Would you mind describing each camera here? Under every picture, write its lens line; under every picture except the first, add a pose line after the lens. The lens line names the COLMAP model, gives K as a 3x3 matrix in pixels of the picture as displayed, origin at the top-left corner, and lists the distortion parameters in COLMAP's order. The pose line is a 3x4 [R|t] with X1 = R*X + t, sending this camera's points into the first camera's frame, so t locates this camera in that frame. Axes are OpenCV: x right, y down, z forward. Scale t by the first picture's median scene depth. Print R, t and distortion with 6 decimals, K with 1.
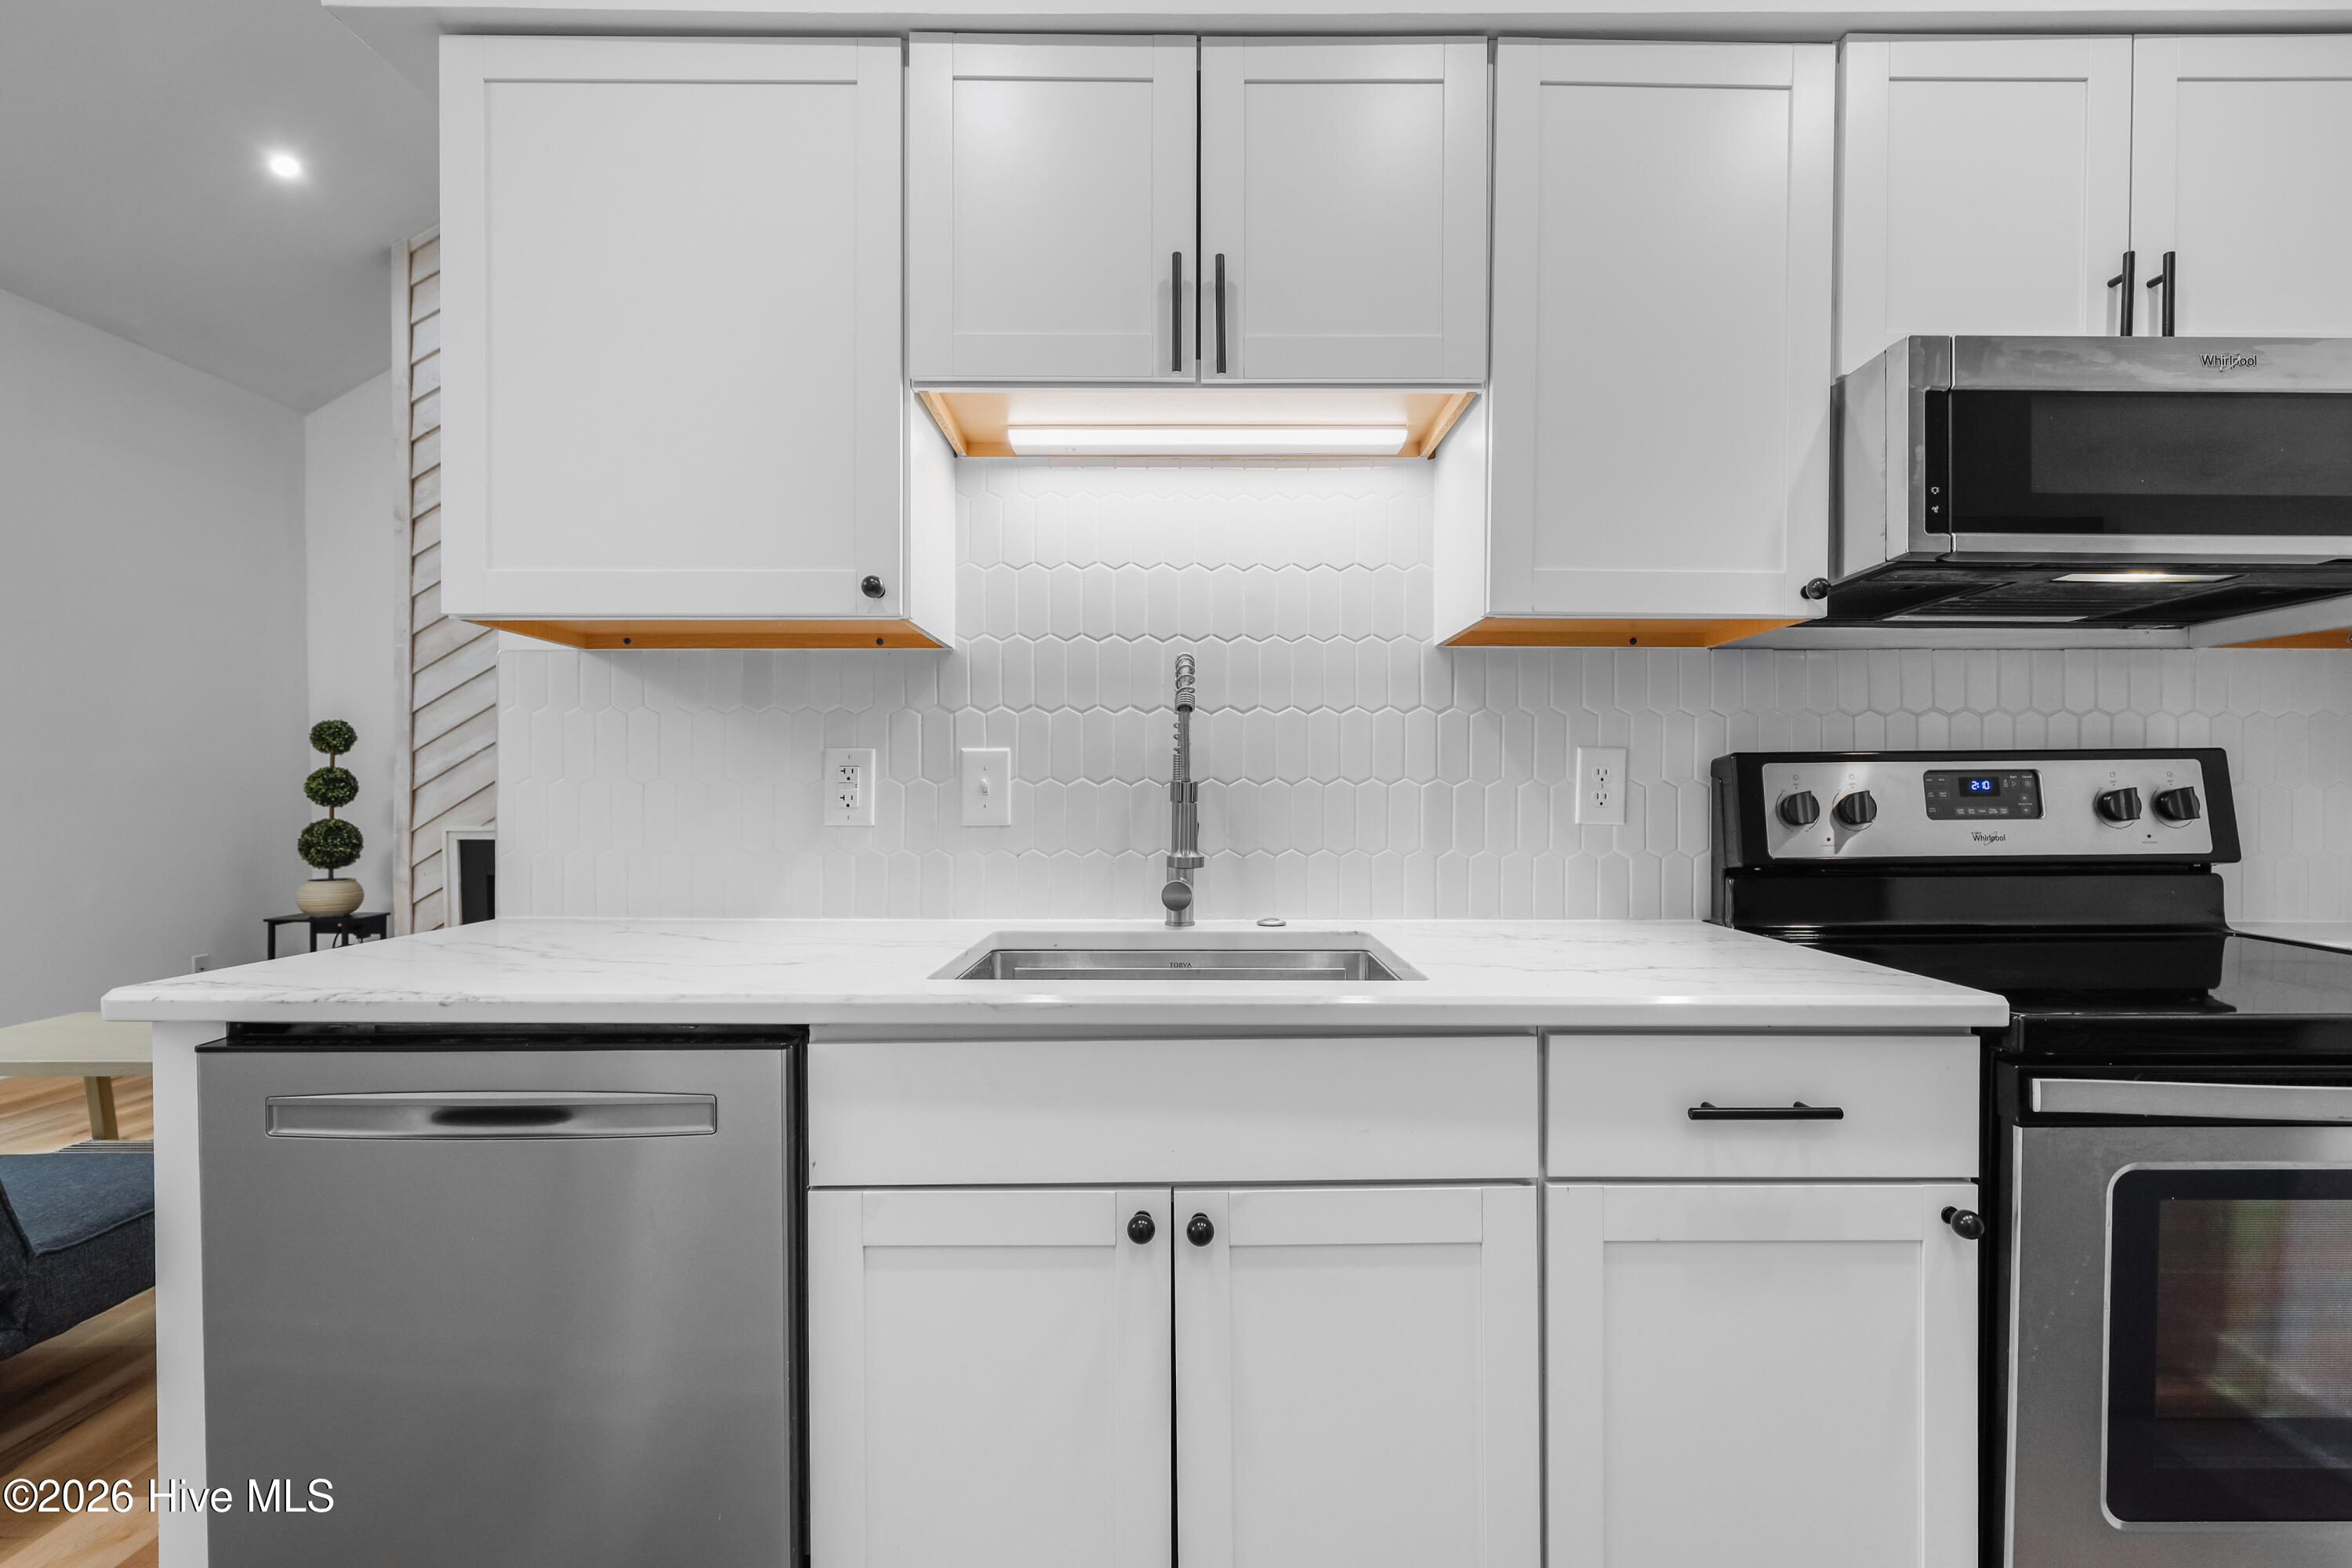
lens RADIAL K [[1065.3, 0, 1183.6], [0, 1065.3, 795.1], [0, 0, 1]] dist [-0.001847, 0.000067]
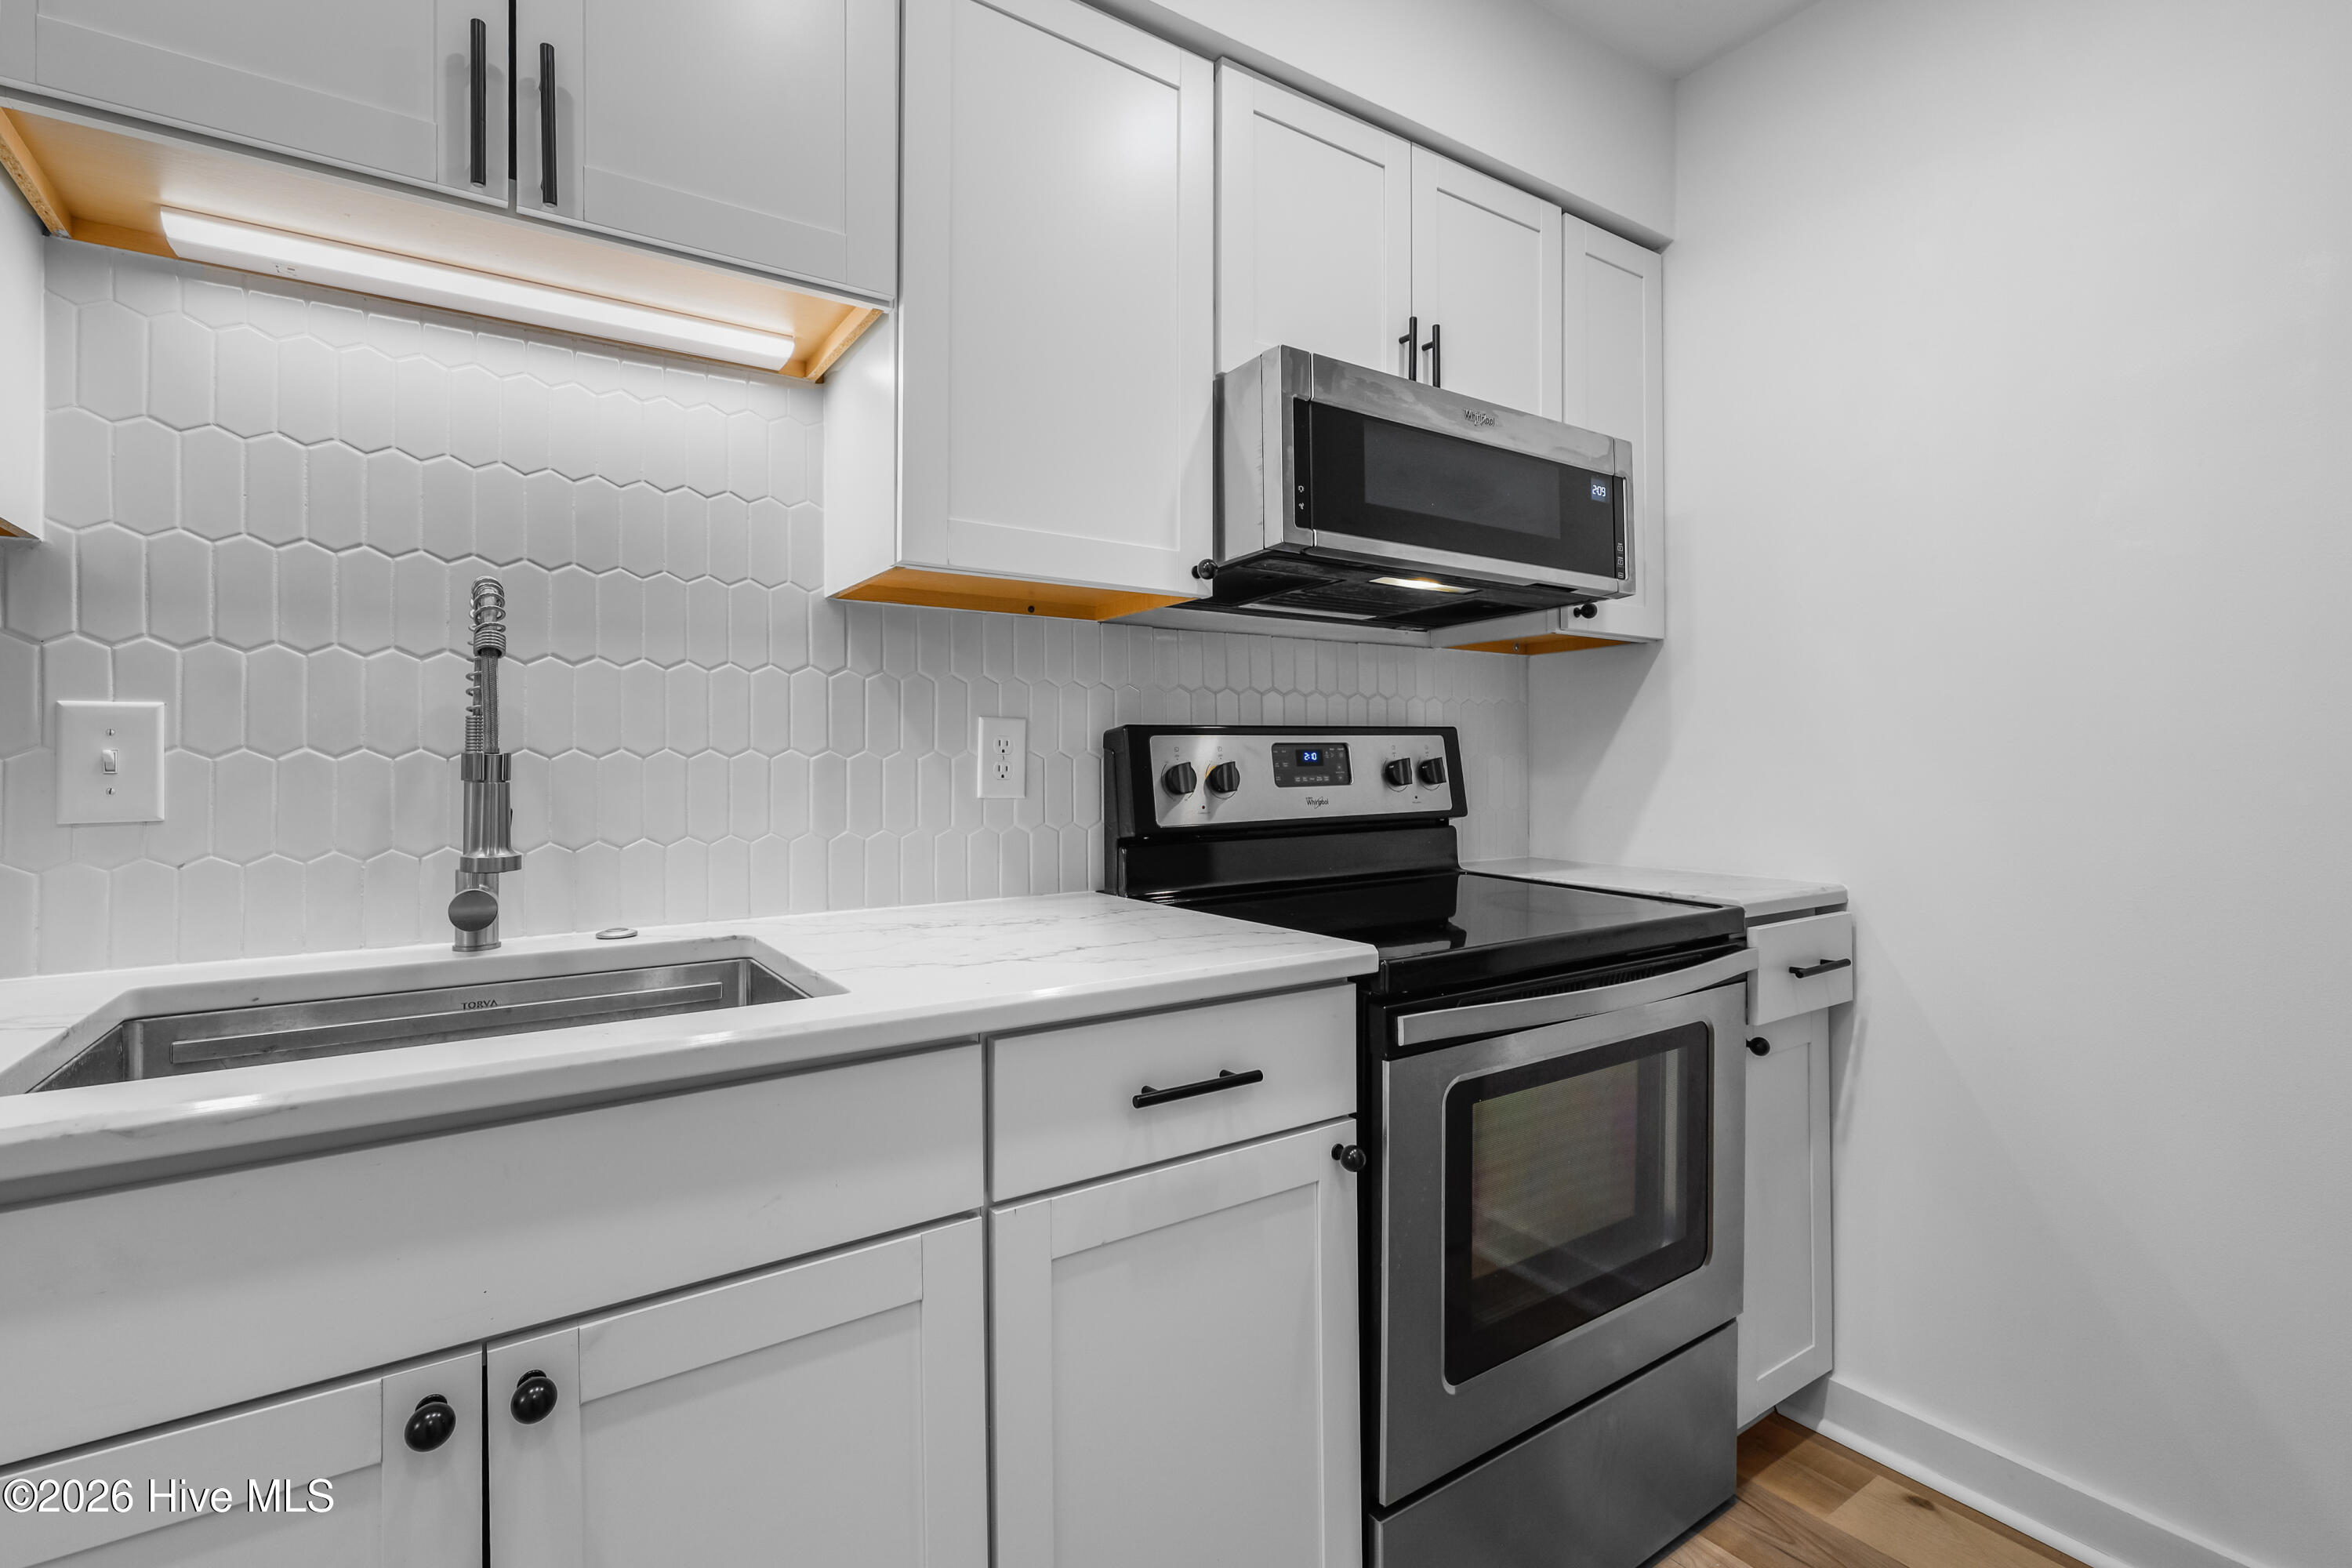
lens RADIAL K [[1080.1, 0, 1182.6], [0, 1080.1, 754.4], [0, 0, 1]] dist [0.000478, -0.000024]
pose [[0.828486, -0.000739, 0.560010, -0.019609], [0.008099, 0.999910, -0.010661, -0.000090], [-0.559952, 0.013368, 0.828417, 0.122733]]
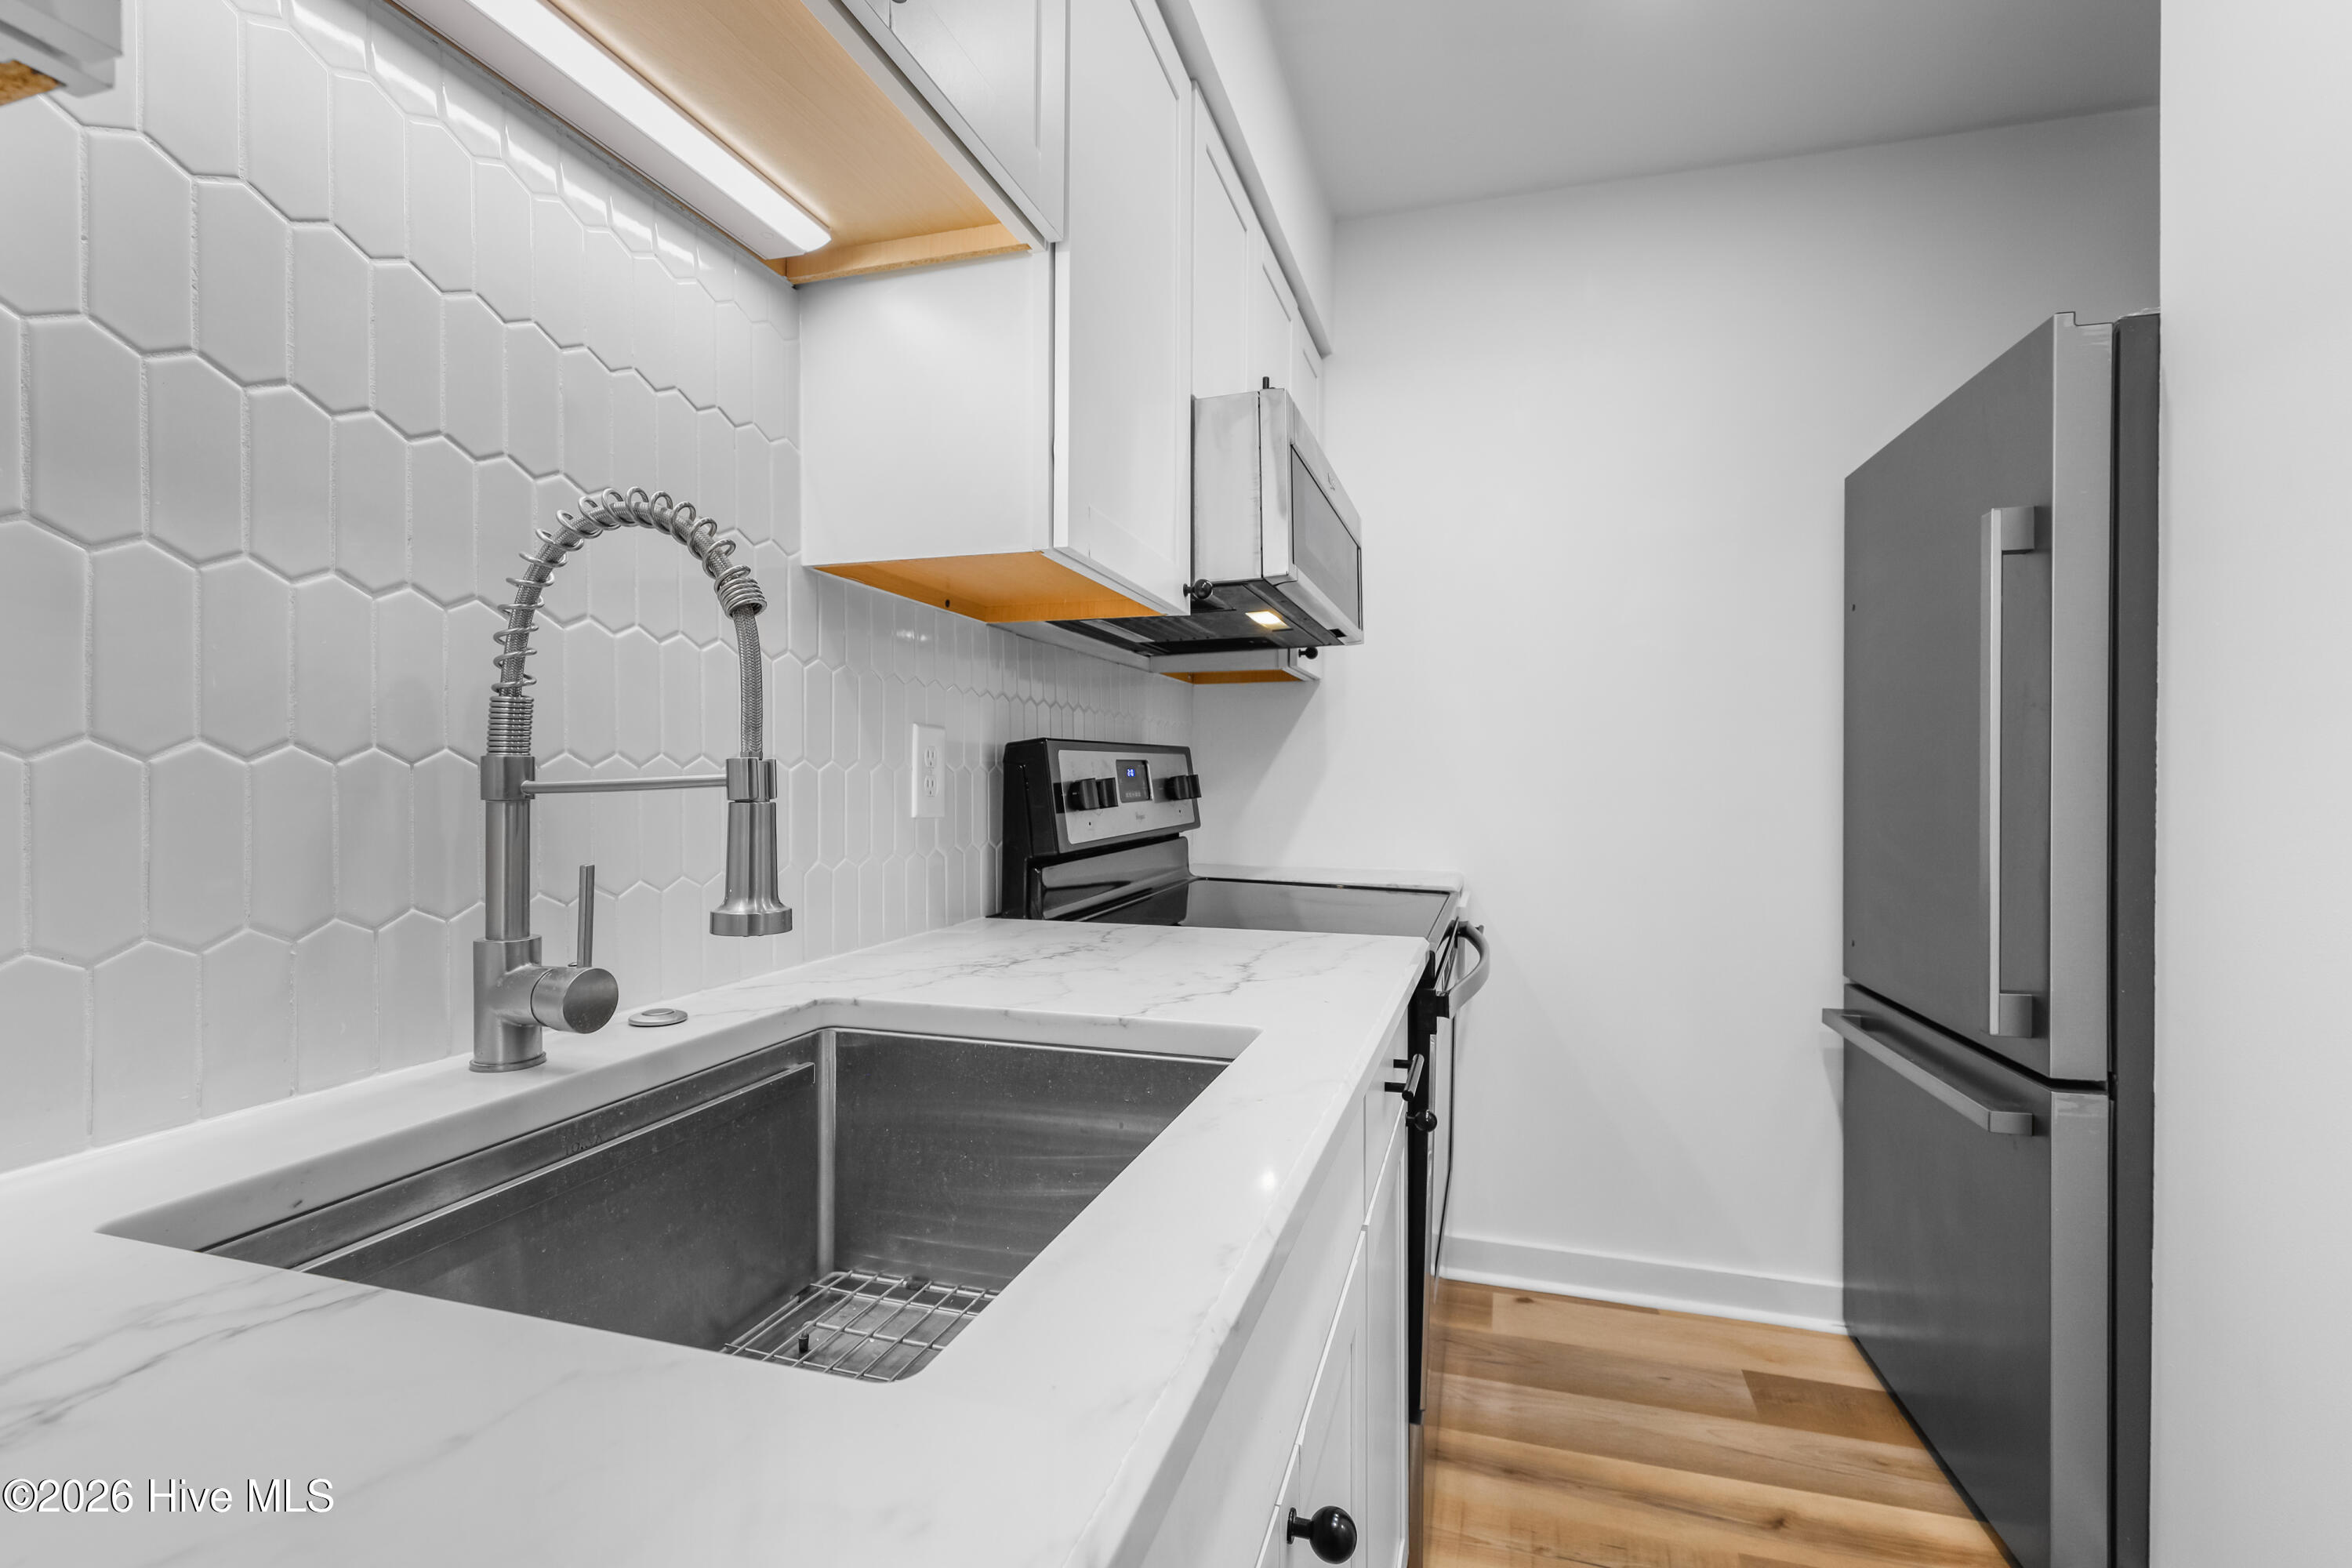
lens RADIAL K [[1065.3, 0, 1183.6], [0, 1065.3, 795.1], [0, 0, 1]] dist [-0.001847, 0.000067]
pose [[0.295637, -0.015073, 0.955181, -0.403116], [0.000801, 0.999879, 0.015530, -0.003339], [-0.955300, -0.003826, 0.295613, 0.652094]]
